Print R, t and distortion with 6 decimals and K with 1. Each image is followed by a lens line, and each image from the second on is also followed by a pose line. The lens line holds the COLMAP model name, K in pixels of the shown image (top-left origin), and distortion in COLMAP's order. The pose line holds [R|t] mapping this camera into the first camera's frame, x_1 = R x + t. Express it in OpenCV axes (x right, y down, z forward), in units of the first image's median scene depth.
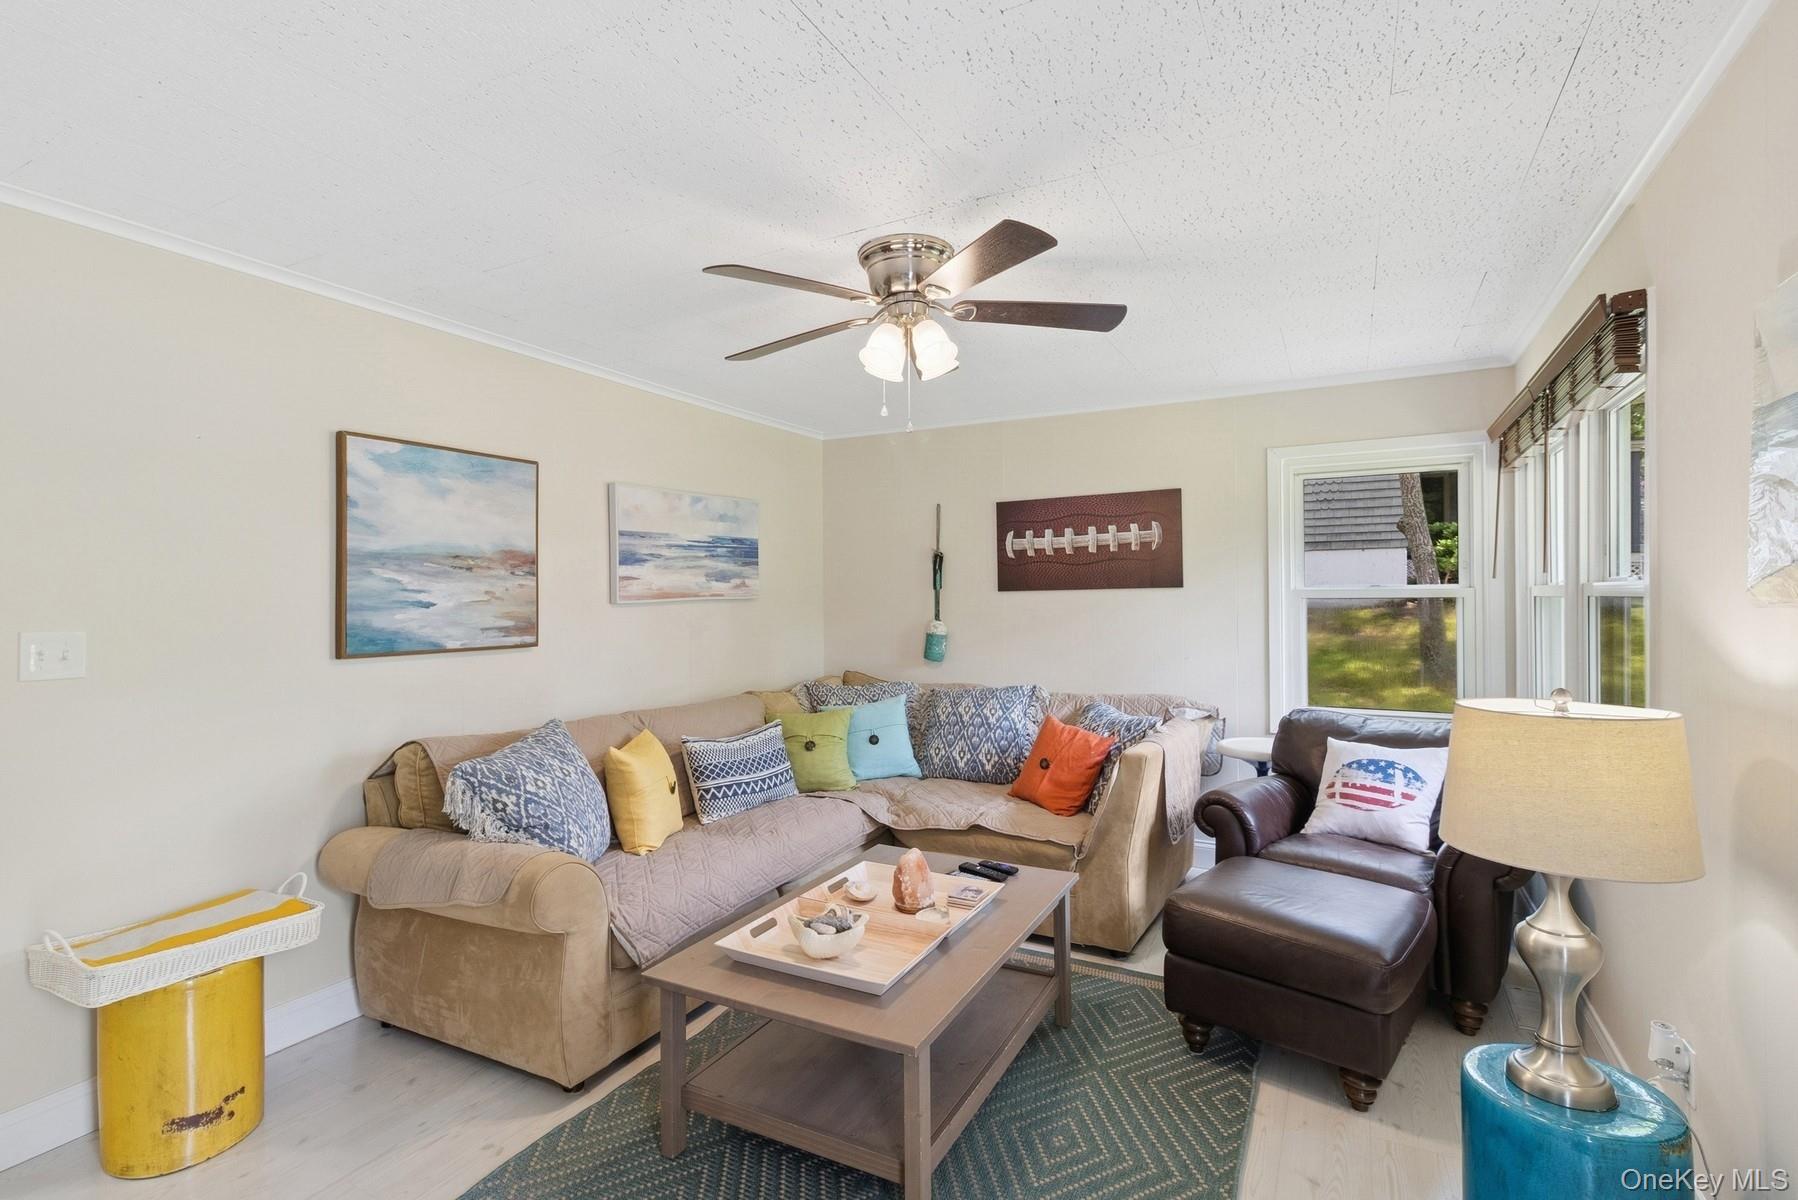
lens RADIAL K [[847.6, 0, 907.0], [0, 847.6, 596.9], [0, 0, 1]] dist [0.001788, -0.000362]
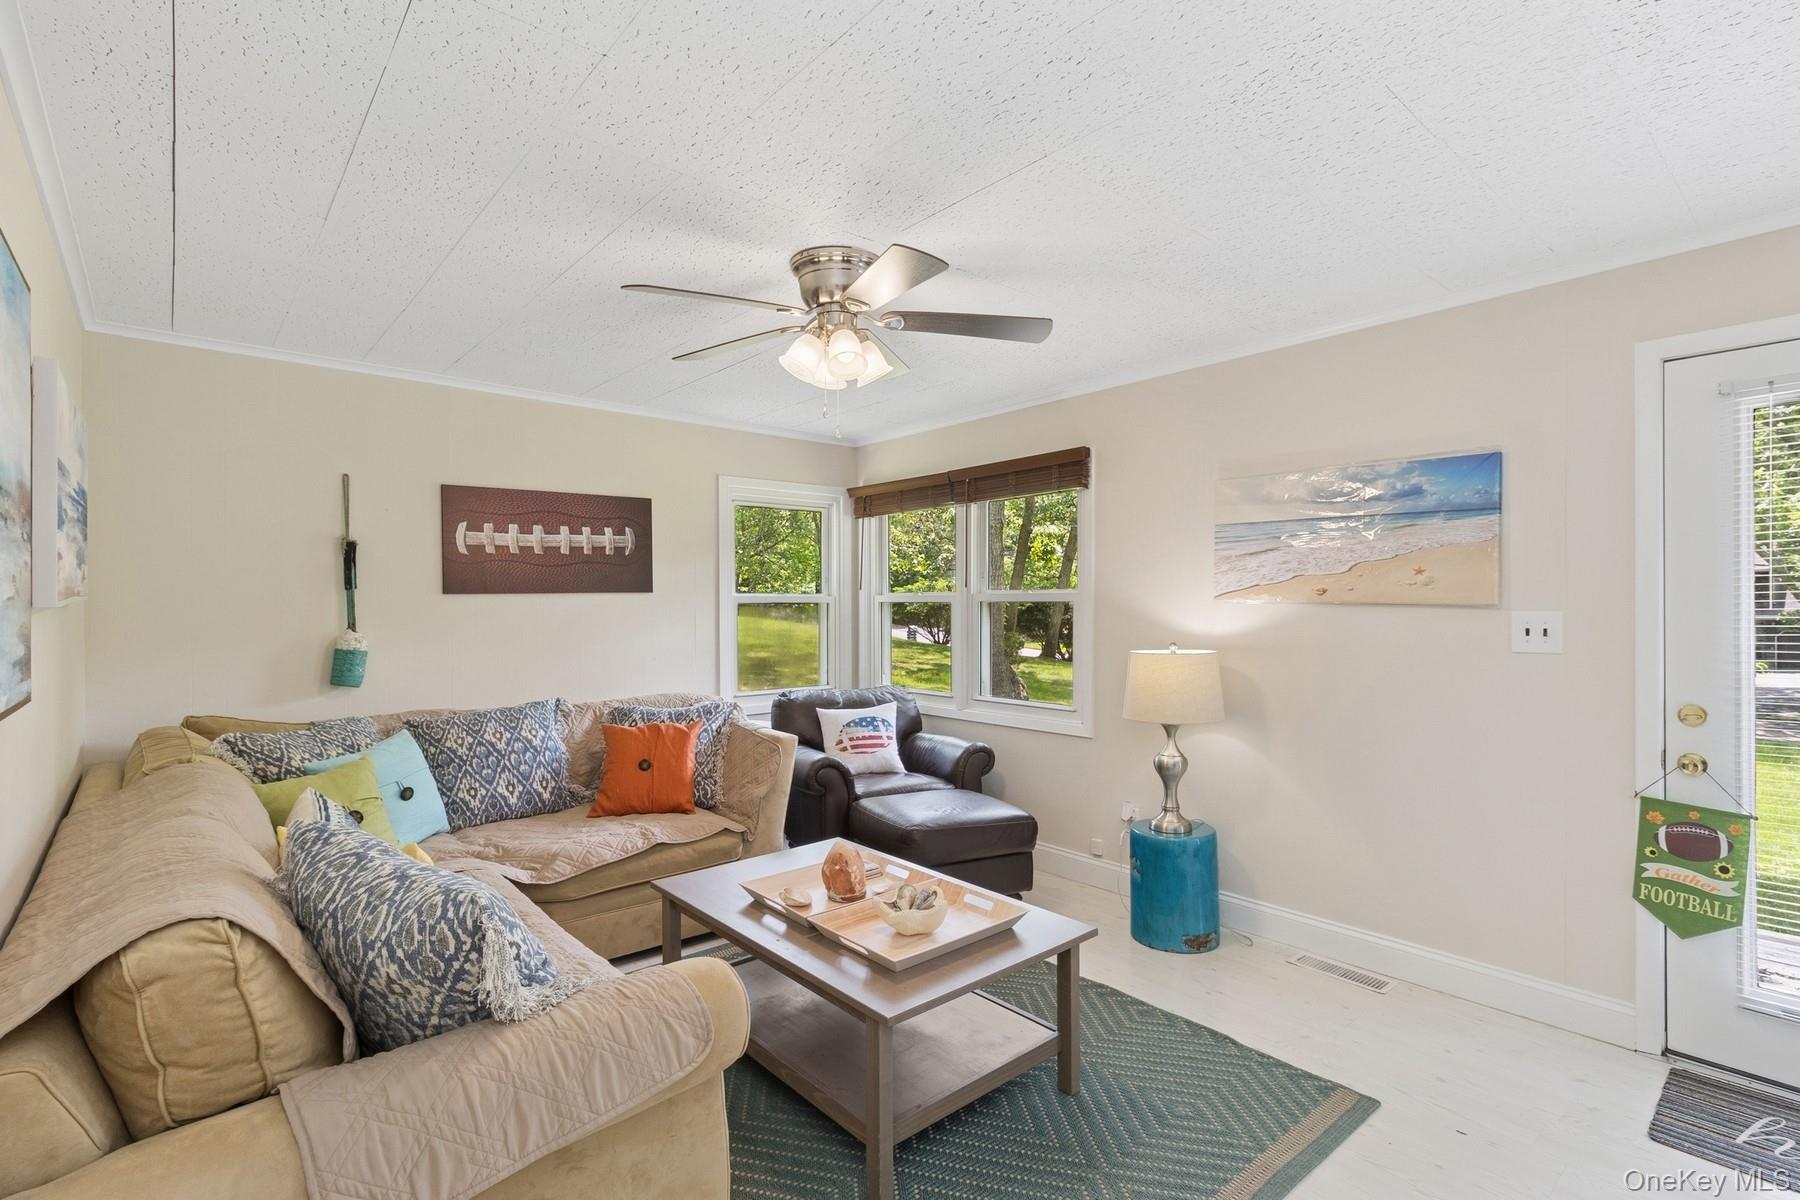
lens RADIAL K [[848.6, 0, 910.9], [0, 848.6, 603.2], [0, 0, 1]] dist [0.001788, -0.000362]
pose [[0.356376, 0.005063, 0.934329, -0.536022], [-0.000267, 0.999986, -0.005318, 0.007552], [-0.934343, 0.001646, 0.356372, 0.311761]]
